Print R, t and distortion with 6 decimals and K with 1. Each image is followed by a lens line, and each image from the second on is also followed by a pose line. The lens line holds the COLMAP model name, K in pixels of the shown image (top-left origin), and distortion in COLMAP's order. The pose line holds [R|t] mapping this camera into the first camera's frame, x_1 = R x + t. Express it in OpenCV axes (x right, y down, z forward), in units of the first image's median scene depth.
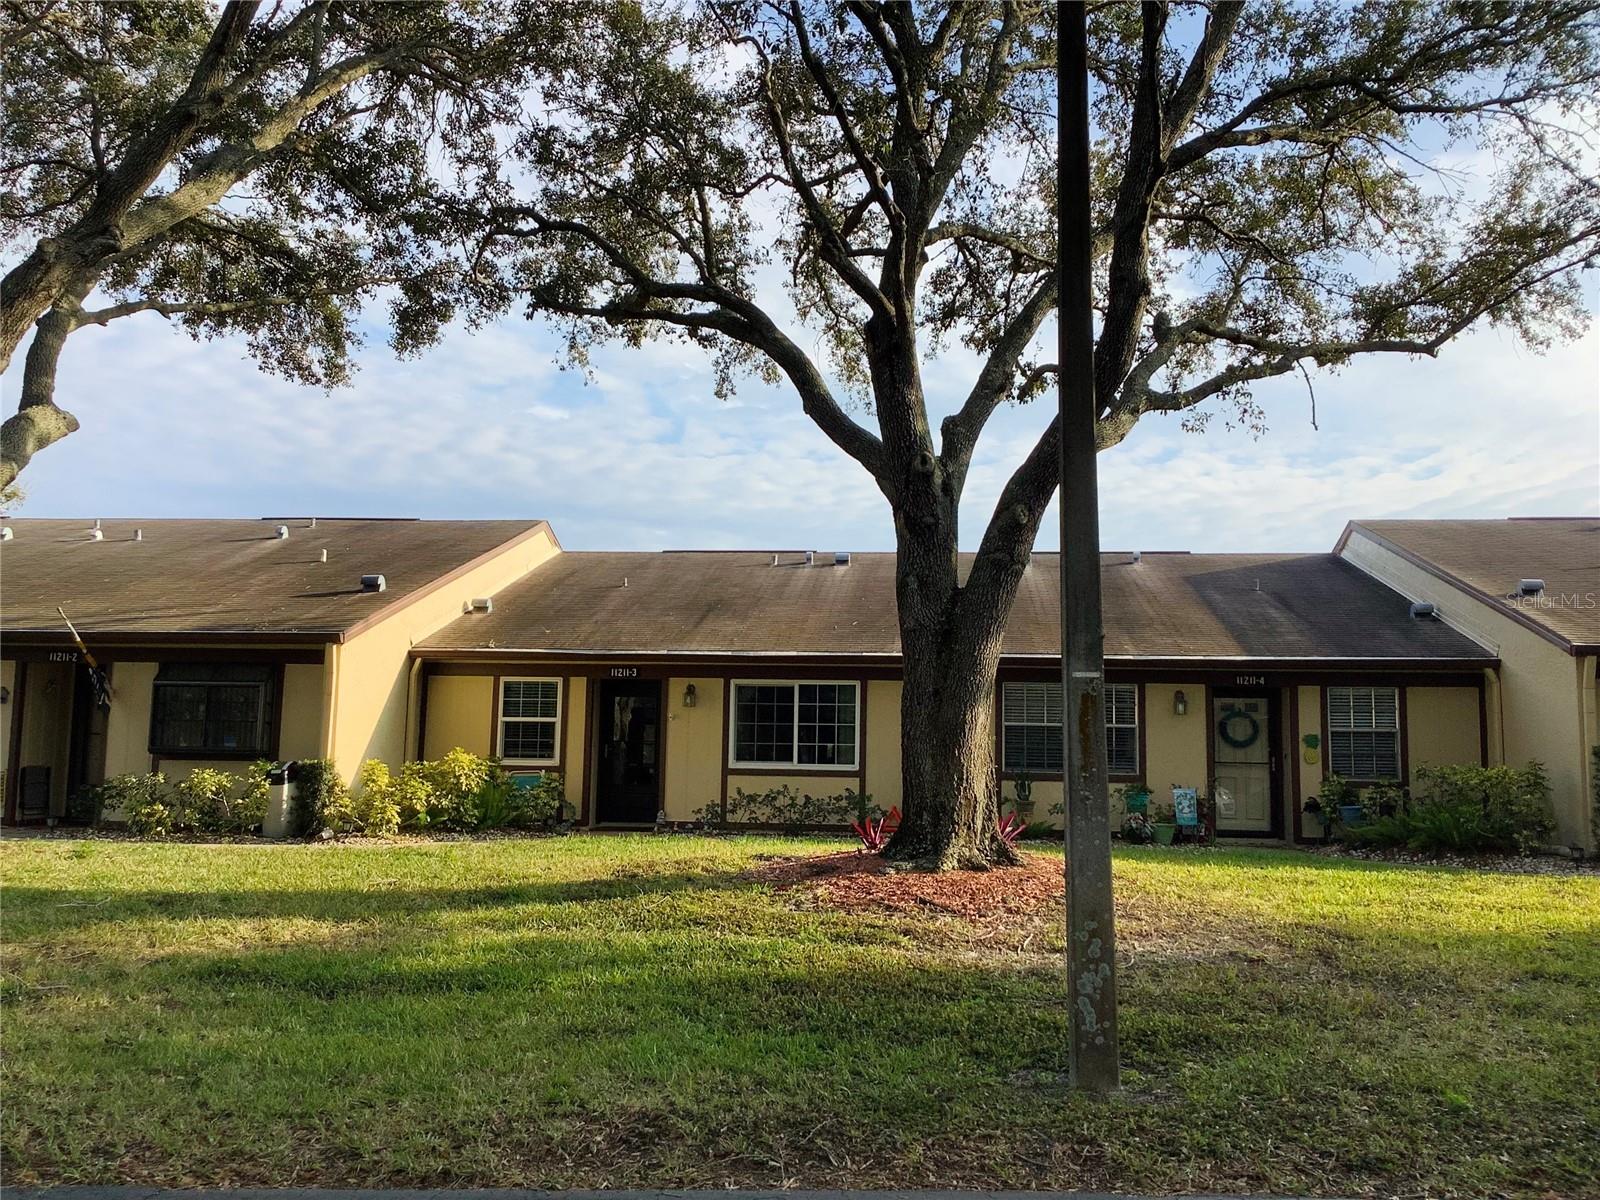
lens RADIAL K [[1435.1, 0, 843.1], [0, 1435.1, 588.9], [0, 0, 1]] dist [0.007962, -0.117806]
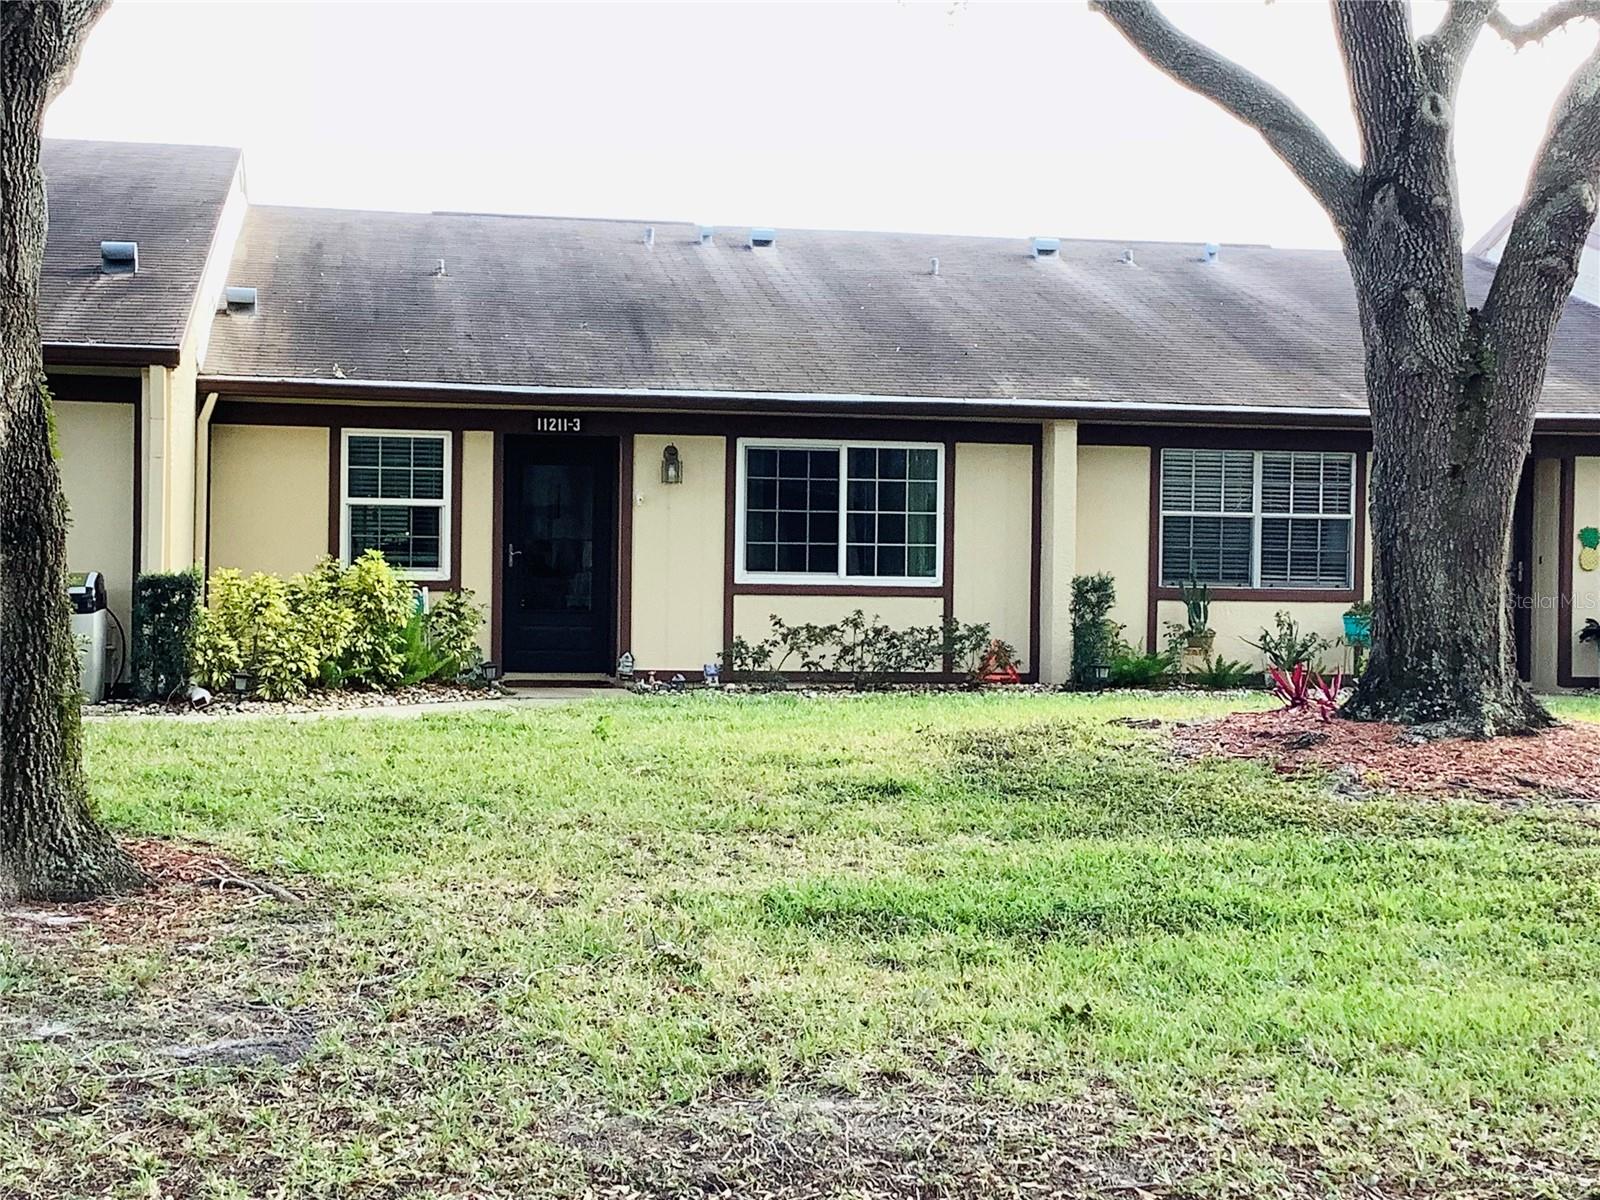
lens RADIAL K [[2425.1, 0, 800.0], [0, 2425.1, 600.0], [0, 0, 1]] dist [0.107571, 0.002544]
pose [[0.967532, -0.005471, 0.252688, -0.314326], [-0.028486, 0.991035, 0.130529, -0.004089], [-0.251137, -0.133489, 0.958703, -0.001701]]
